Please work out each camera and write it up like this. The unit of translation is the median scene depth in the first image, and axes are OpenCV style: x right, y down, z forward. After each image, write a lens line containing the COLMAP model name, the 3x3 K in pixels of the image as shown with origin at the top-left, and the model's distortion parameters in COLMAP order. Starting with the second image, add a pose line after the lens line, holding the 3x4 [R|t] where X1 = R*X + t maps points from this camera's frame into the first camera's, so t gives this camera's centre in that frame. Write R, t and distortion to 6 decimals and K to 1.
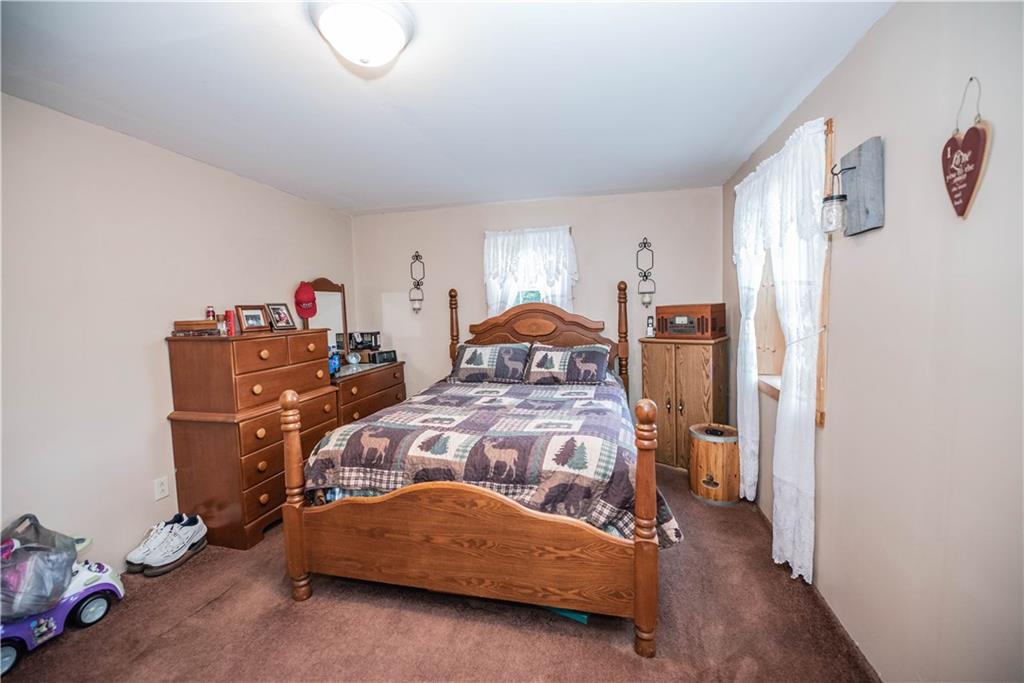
lens RADIAL K [[413.4, 0, 510.3], [0, 413.4, 339.9], [0, 0, 1]] dist [-0.001507, -0.004062]
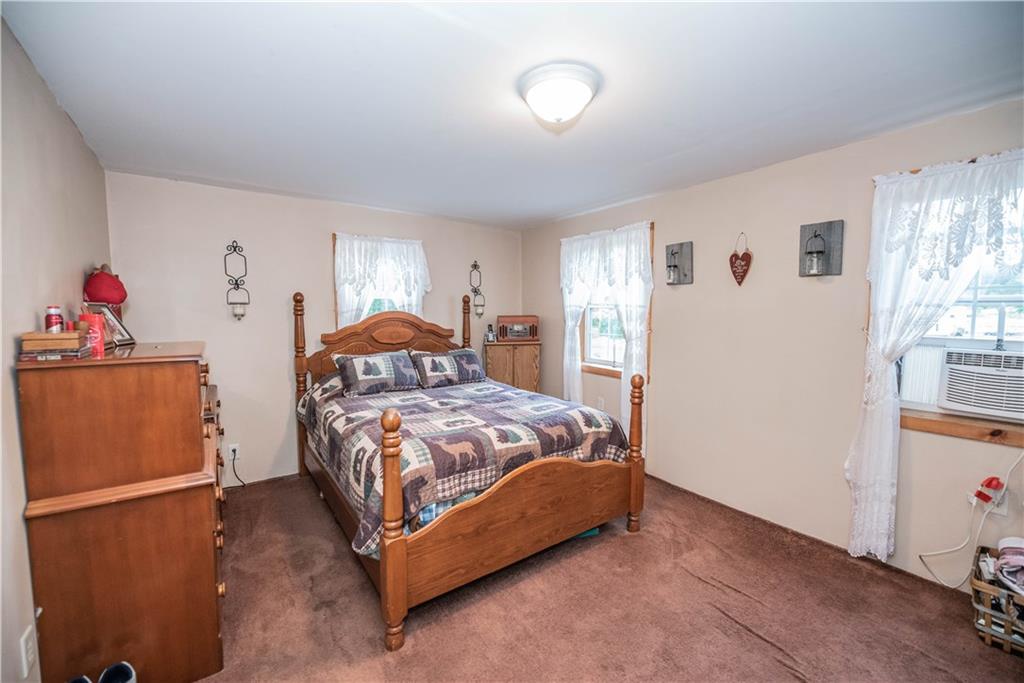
lens RADIAL K [[413.4, 0, 510.3], [0, 413.4, 339.9], [0, 0, 1]] dist [-0.001507, -0.004062]
pose [[0.654956, -0.027534, 0.755166, -0.627104], [0.042516, 0.999096, -0.000446, -0.007894], [-0.754470, 0.032399, 0.655534, 0.140976]]
